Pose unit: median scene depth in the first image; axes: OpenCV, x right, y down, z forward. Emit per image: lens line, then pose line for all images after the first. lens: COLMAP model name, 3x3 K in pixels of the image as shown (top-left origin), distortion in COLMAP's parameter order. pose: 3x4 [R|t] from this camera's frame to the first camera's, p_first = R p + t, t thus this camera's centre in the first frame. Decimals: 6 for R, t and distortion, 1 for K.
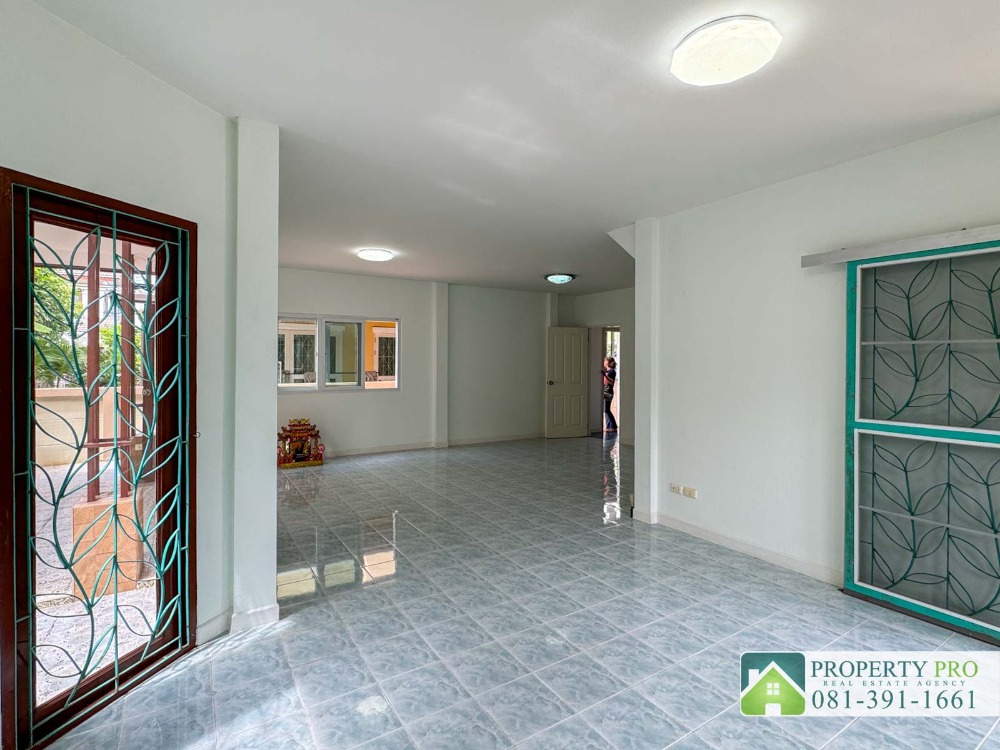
lens RADIAL K [[497.8, 0, 498.7], [0, 497.8, 361.1], [0, 0, 1]] dist [0.000933, -0.000403]
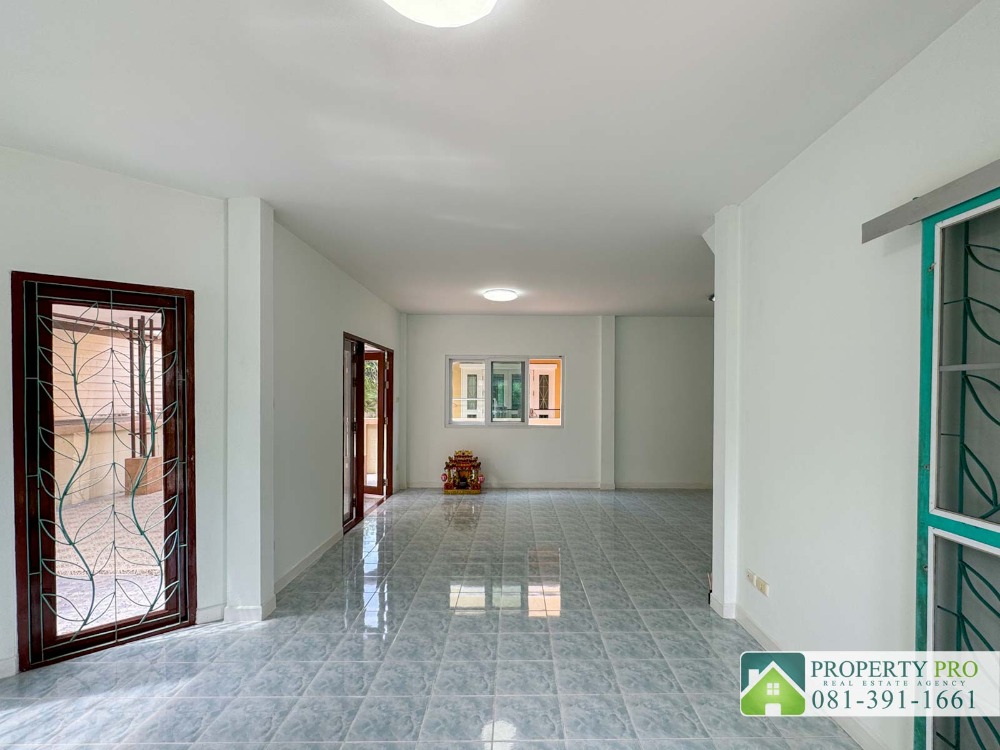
lens RADIAL K [[489.4, 0, 521.5], [0, 489.4, 400.7], [0, 0, 1]] dist [0.001124, 0.000326]
pose [[0.849244, 0.003965, -0.527986, 0.614877], [-0.000640, 0.999979, 0.006479, -0.004608], [0.528001, -0.005164, 0.849228, 0.311160]]
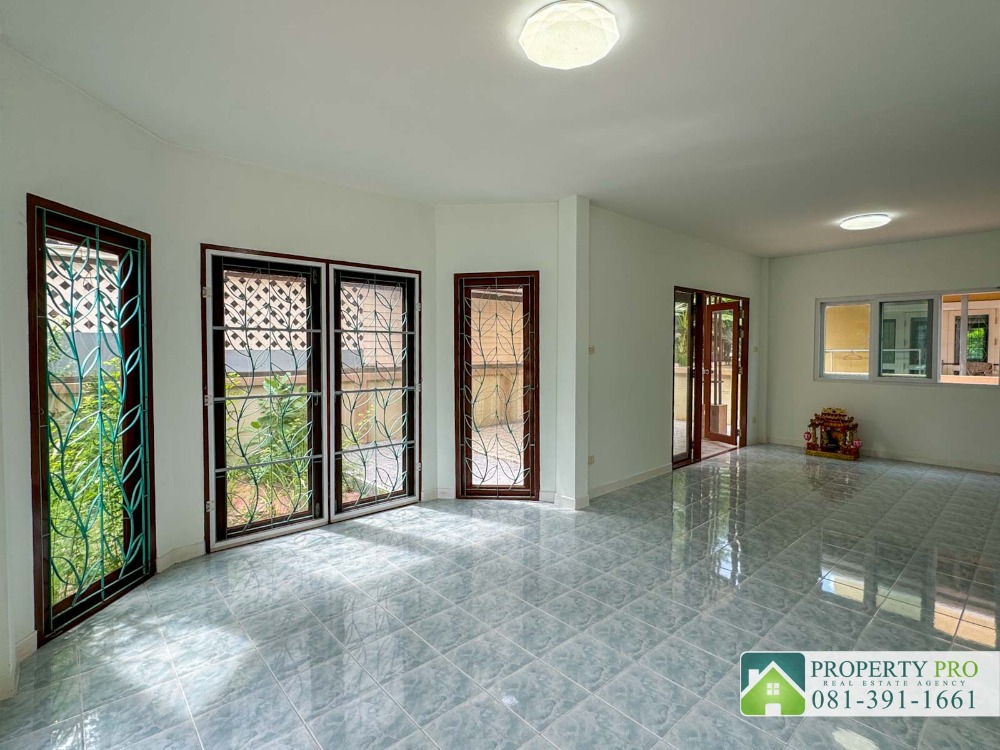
lens RADIAL K [[497.8, 0, 498.7], [0, 497.8, 361.1], [0, 0, 1]] dist [0.000933, -0.000403]
pose [[0.154837, 0.021399, -0.987708, 0.960592], [-0.001759, 0.999770, 0.021384, 0.013798], [0.987938, -0.001574, 0.154839, 0.463782]]
